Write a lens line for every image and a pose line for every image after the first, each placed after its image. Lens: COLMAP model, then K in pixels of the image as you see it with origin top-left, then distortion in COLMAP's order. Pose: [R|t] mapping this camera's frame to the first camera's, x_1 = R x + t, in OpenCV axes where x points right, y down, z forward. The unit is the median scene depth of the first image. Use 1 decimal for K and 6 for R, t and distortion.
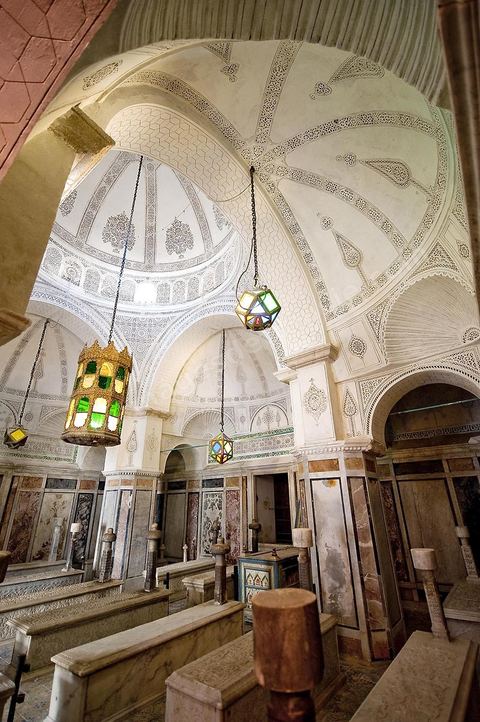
lens RADIAL K [[316.1, 0, 229.7], [0, 316.1, 364.2], [0, 0, 1]] dist [-0.003171, -0.000297]
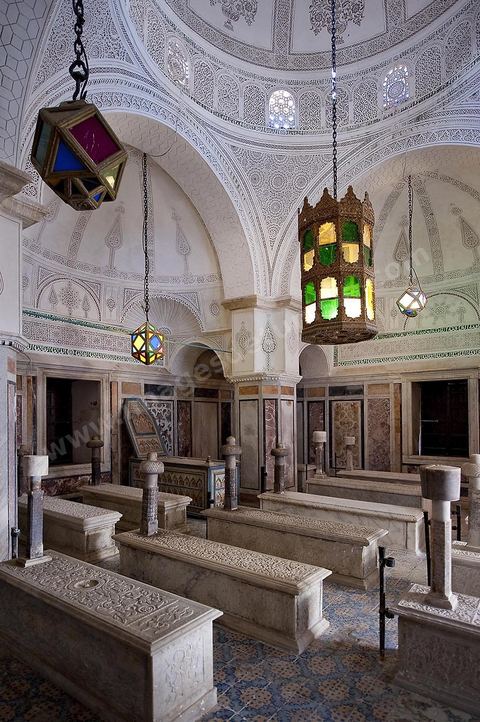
lens RADIAL K [[398.1, 0, 238.6], [0, 398.1, 412.1], [0, 0, 1]] dist [-0.002236, -0.000339]
pose [[0.018500, 0.028724, 0.999416, -0.771786], [-0.402972, 0.915018, -0.018839, 0.288302], [-0.915025, -0.402388, 0.028503, 0.614804]]
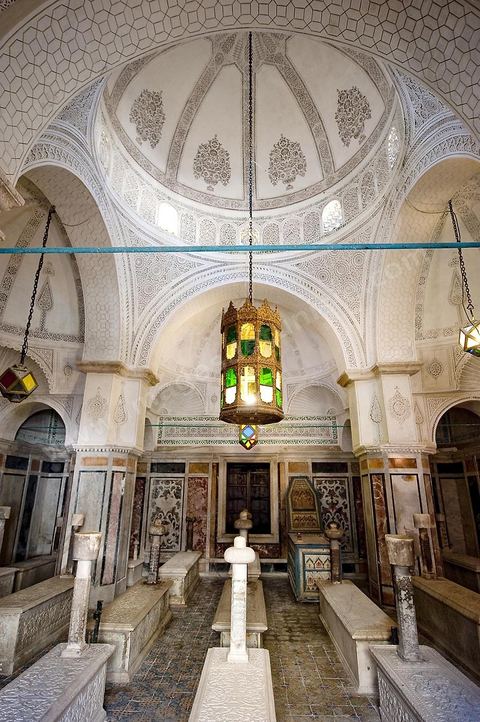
lens RADIAL K [[395.3, 0, 240.0], [0, 395.3, 361.0], [0, 0, 1]] dist [0.000172, -0.000199]
pose [[0.816067, 0.203901, 0.540795, -0.592381], [-0.251774, 0.967669, 0.015082, 0.046766], [-0.520236, -0.148466, 0.841019, 0.077207]]
